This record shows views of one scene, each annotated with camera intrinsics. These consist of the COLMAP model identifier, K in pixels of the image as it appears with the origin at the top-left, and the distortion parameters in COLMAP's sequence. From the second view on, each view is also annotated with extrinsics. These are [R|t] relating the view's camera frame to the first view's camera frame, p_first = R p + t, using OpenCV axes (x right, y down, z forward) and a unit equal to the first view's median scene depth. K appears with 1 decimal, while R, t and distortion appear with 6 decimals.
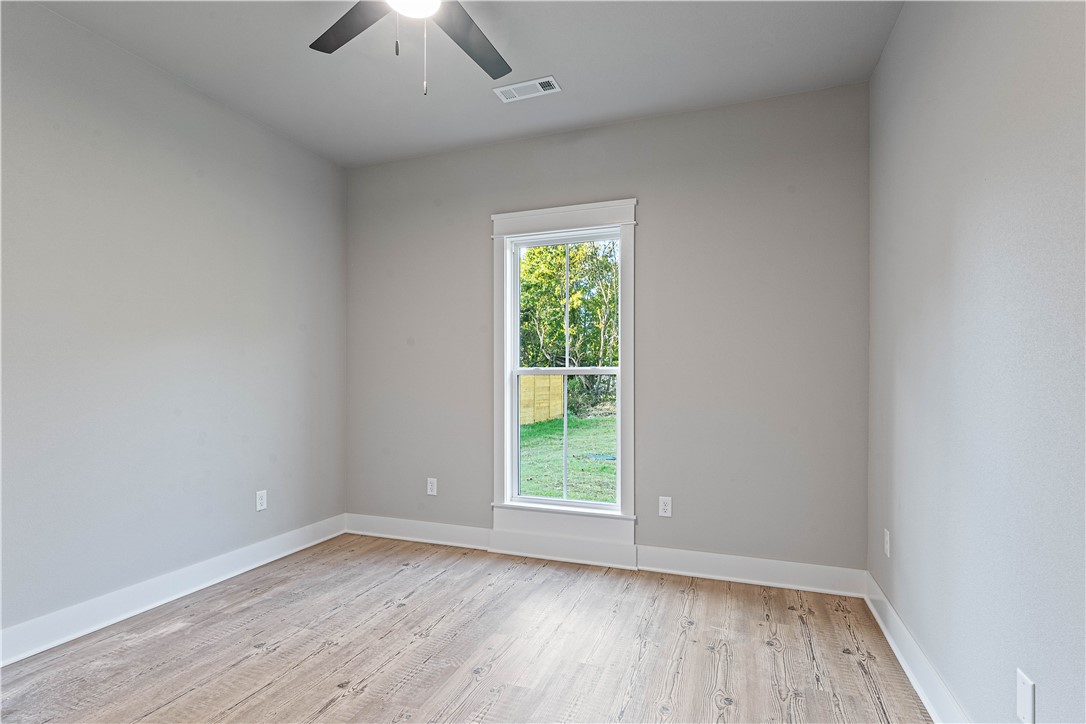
lens RADIAL K [[542.4, 0, 544.8], [0, 542.4, 368.0], [0, 0, 1]] dist [-0.005944, 0.000849]
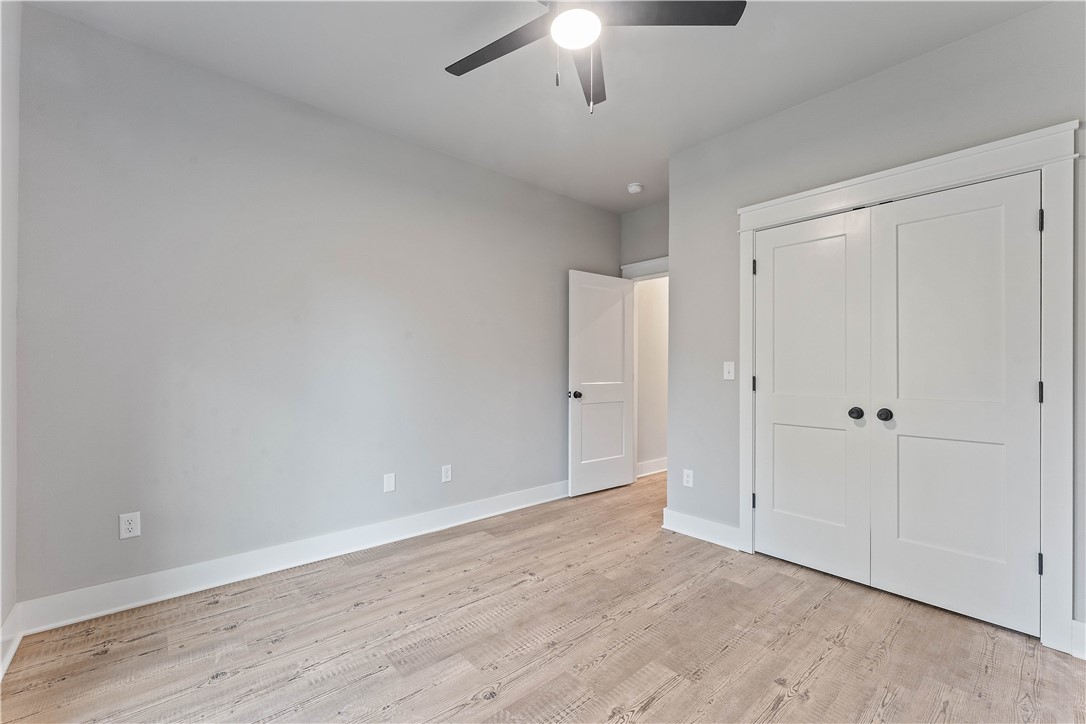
lens RADIAL K [[434.1, 0, 543.7], [0, 434.1, 365.5], [0, 0, 1]] dist [-0.008316, 0.000158]
pose [[-0.880383, -0.005541, 0.474231, -0.490430], [-0.017484, 0.999631, -0.020778, 0.020851], [-0.473941, -0.026584, -0.880155, 1.459313]]
